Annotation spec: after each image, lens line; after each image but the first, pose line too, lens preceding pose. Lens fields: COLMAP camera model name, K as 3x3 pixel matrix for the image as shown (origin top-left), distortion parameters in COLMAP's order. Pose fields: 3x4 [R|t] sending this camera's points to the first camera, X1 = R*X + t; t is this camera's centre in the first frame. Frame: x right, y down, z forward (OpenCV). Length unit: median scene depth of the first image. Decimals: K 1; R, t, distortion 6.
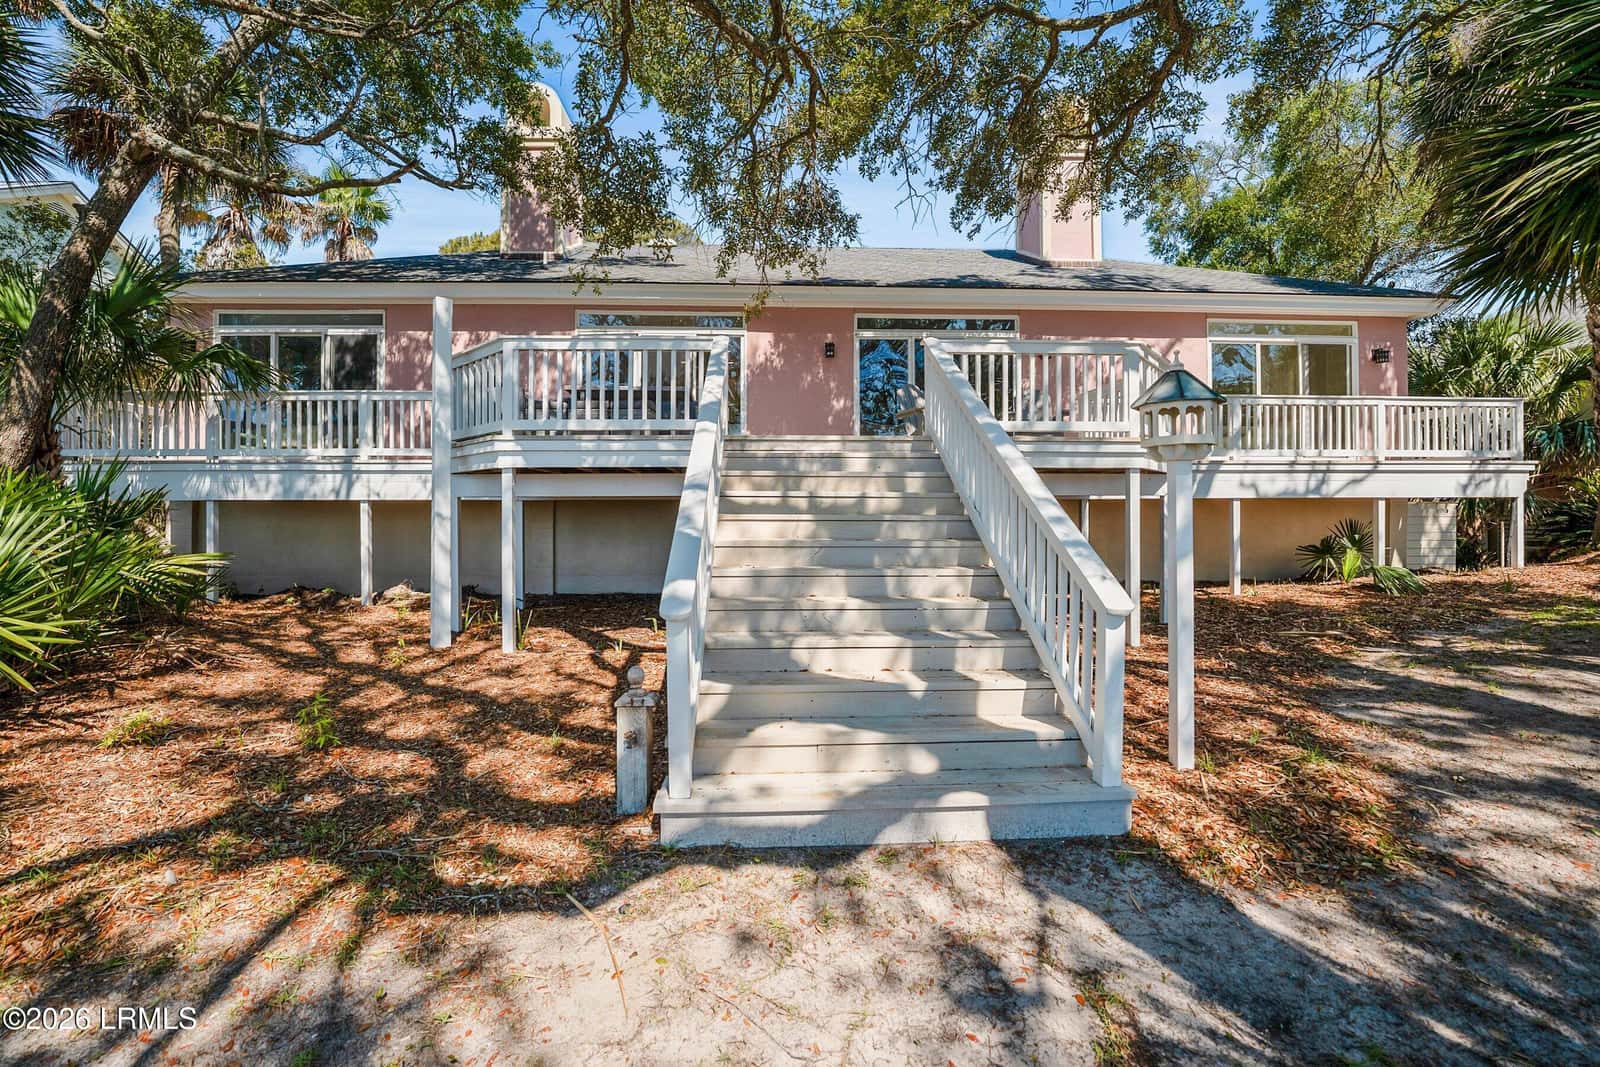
lens RADIAL K [[750.8, 0, 814.5], [0, 750.8, 504.7], [0, 0, 1]] dist [-0.019863, -0.000402]
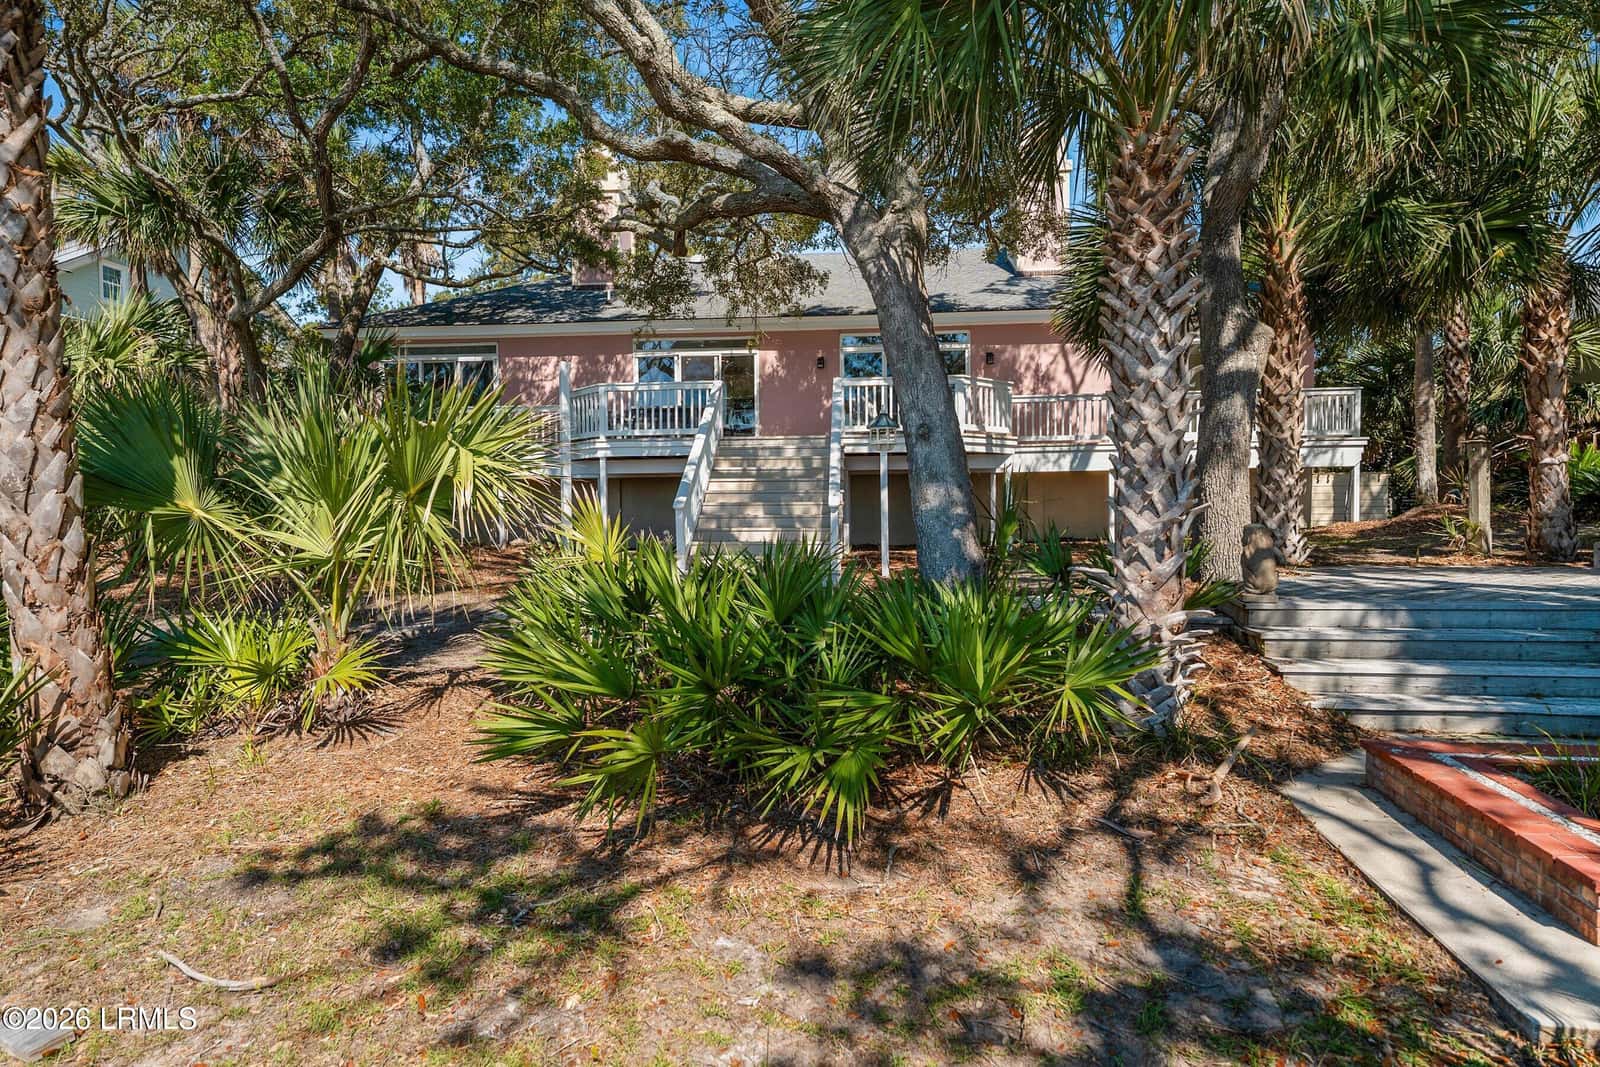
lens RADIAL K [[1339.0, 0, 800.0], [0, 1339.0, 533.5], [0, 0, 1]] dist [0.013004, -0.017266]
pose [[0.986715, -0.007332, -0.162294, 0.431513], [0.009802, 0.999848, 0.014428, 0.069016], [0.162163, -0.015827, 0.986637, -1.565593]]
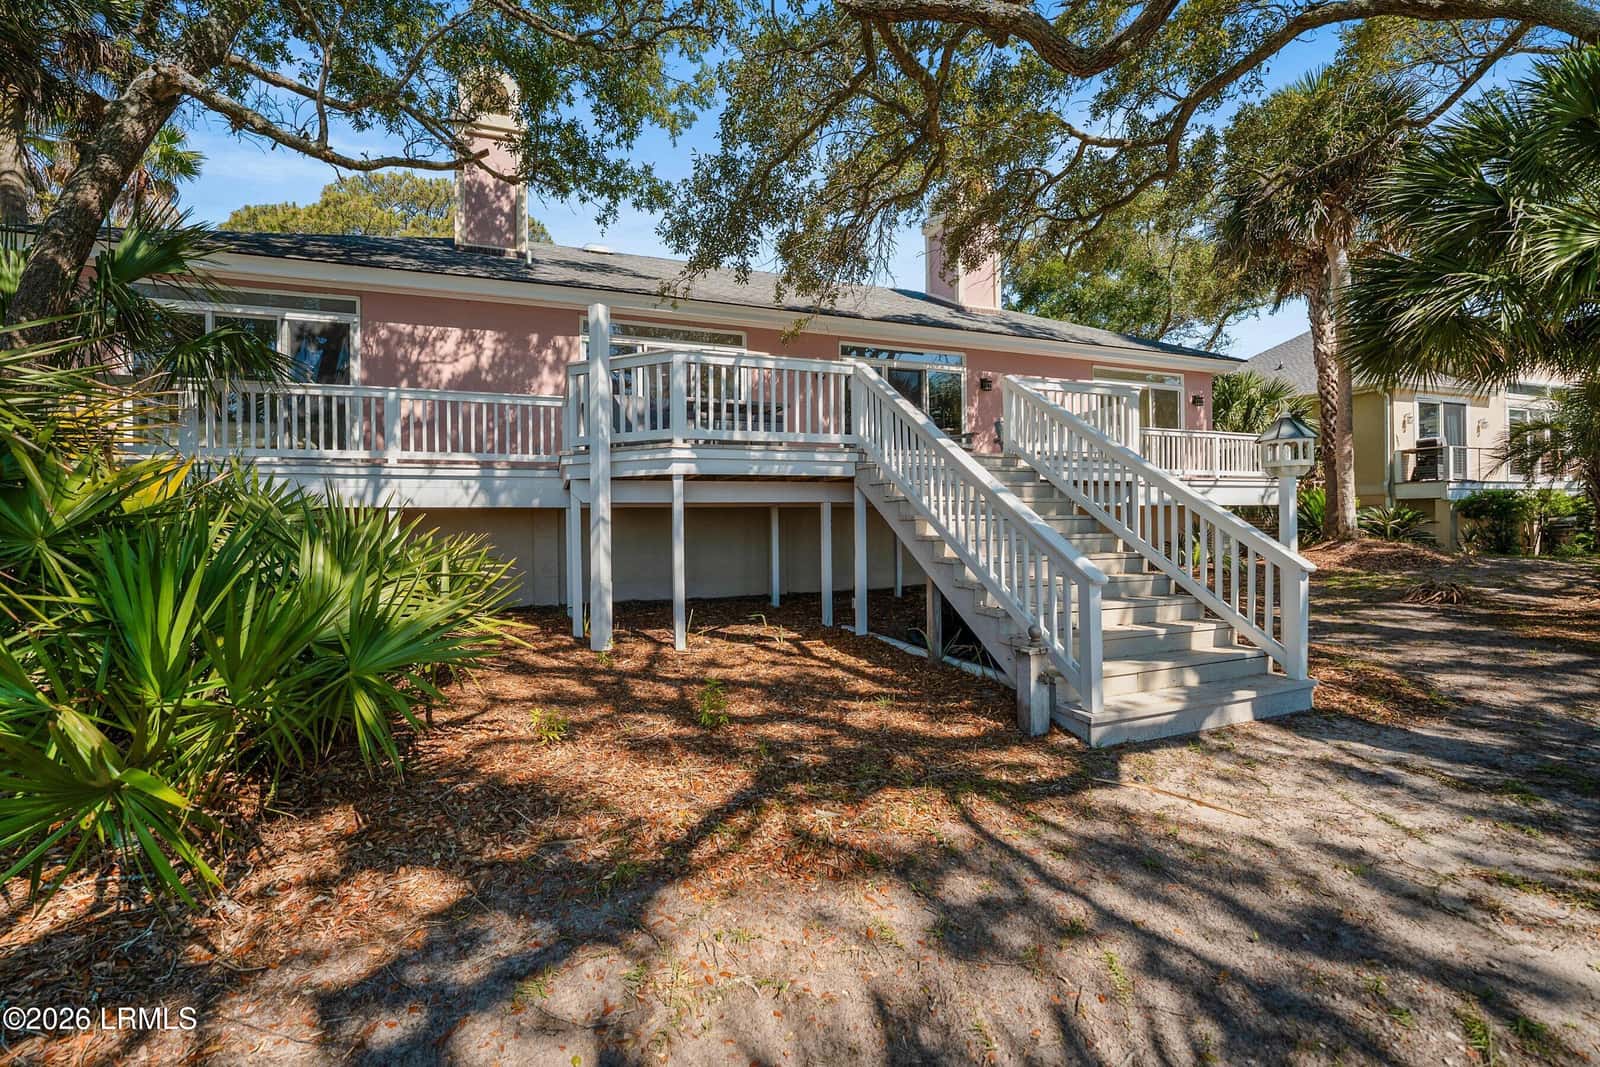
lens RADIAL K [[750.8, 0, 814.5], [0, 750.8, 504.7], [0, 0, 1]] dist [-0.019863, -0.000402]
pose [[0.936037, -0.000095, 0.351901, -0.447769], [0.006289, 0.999845, -0.016460, 0.008179], [-0.351845, 0.017620, 0.935892, -0.029901]]
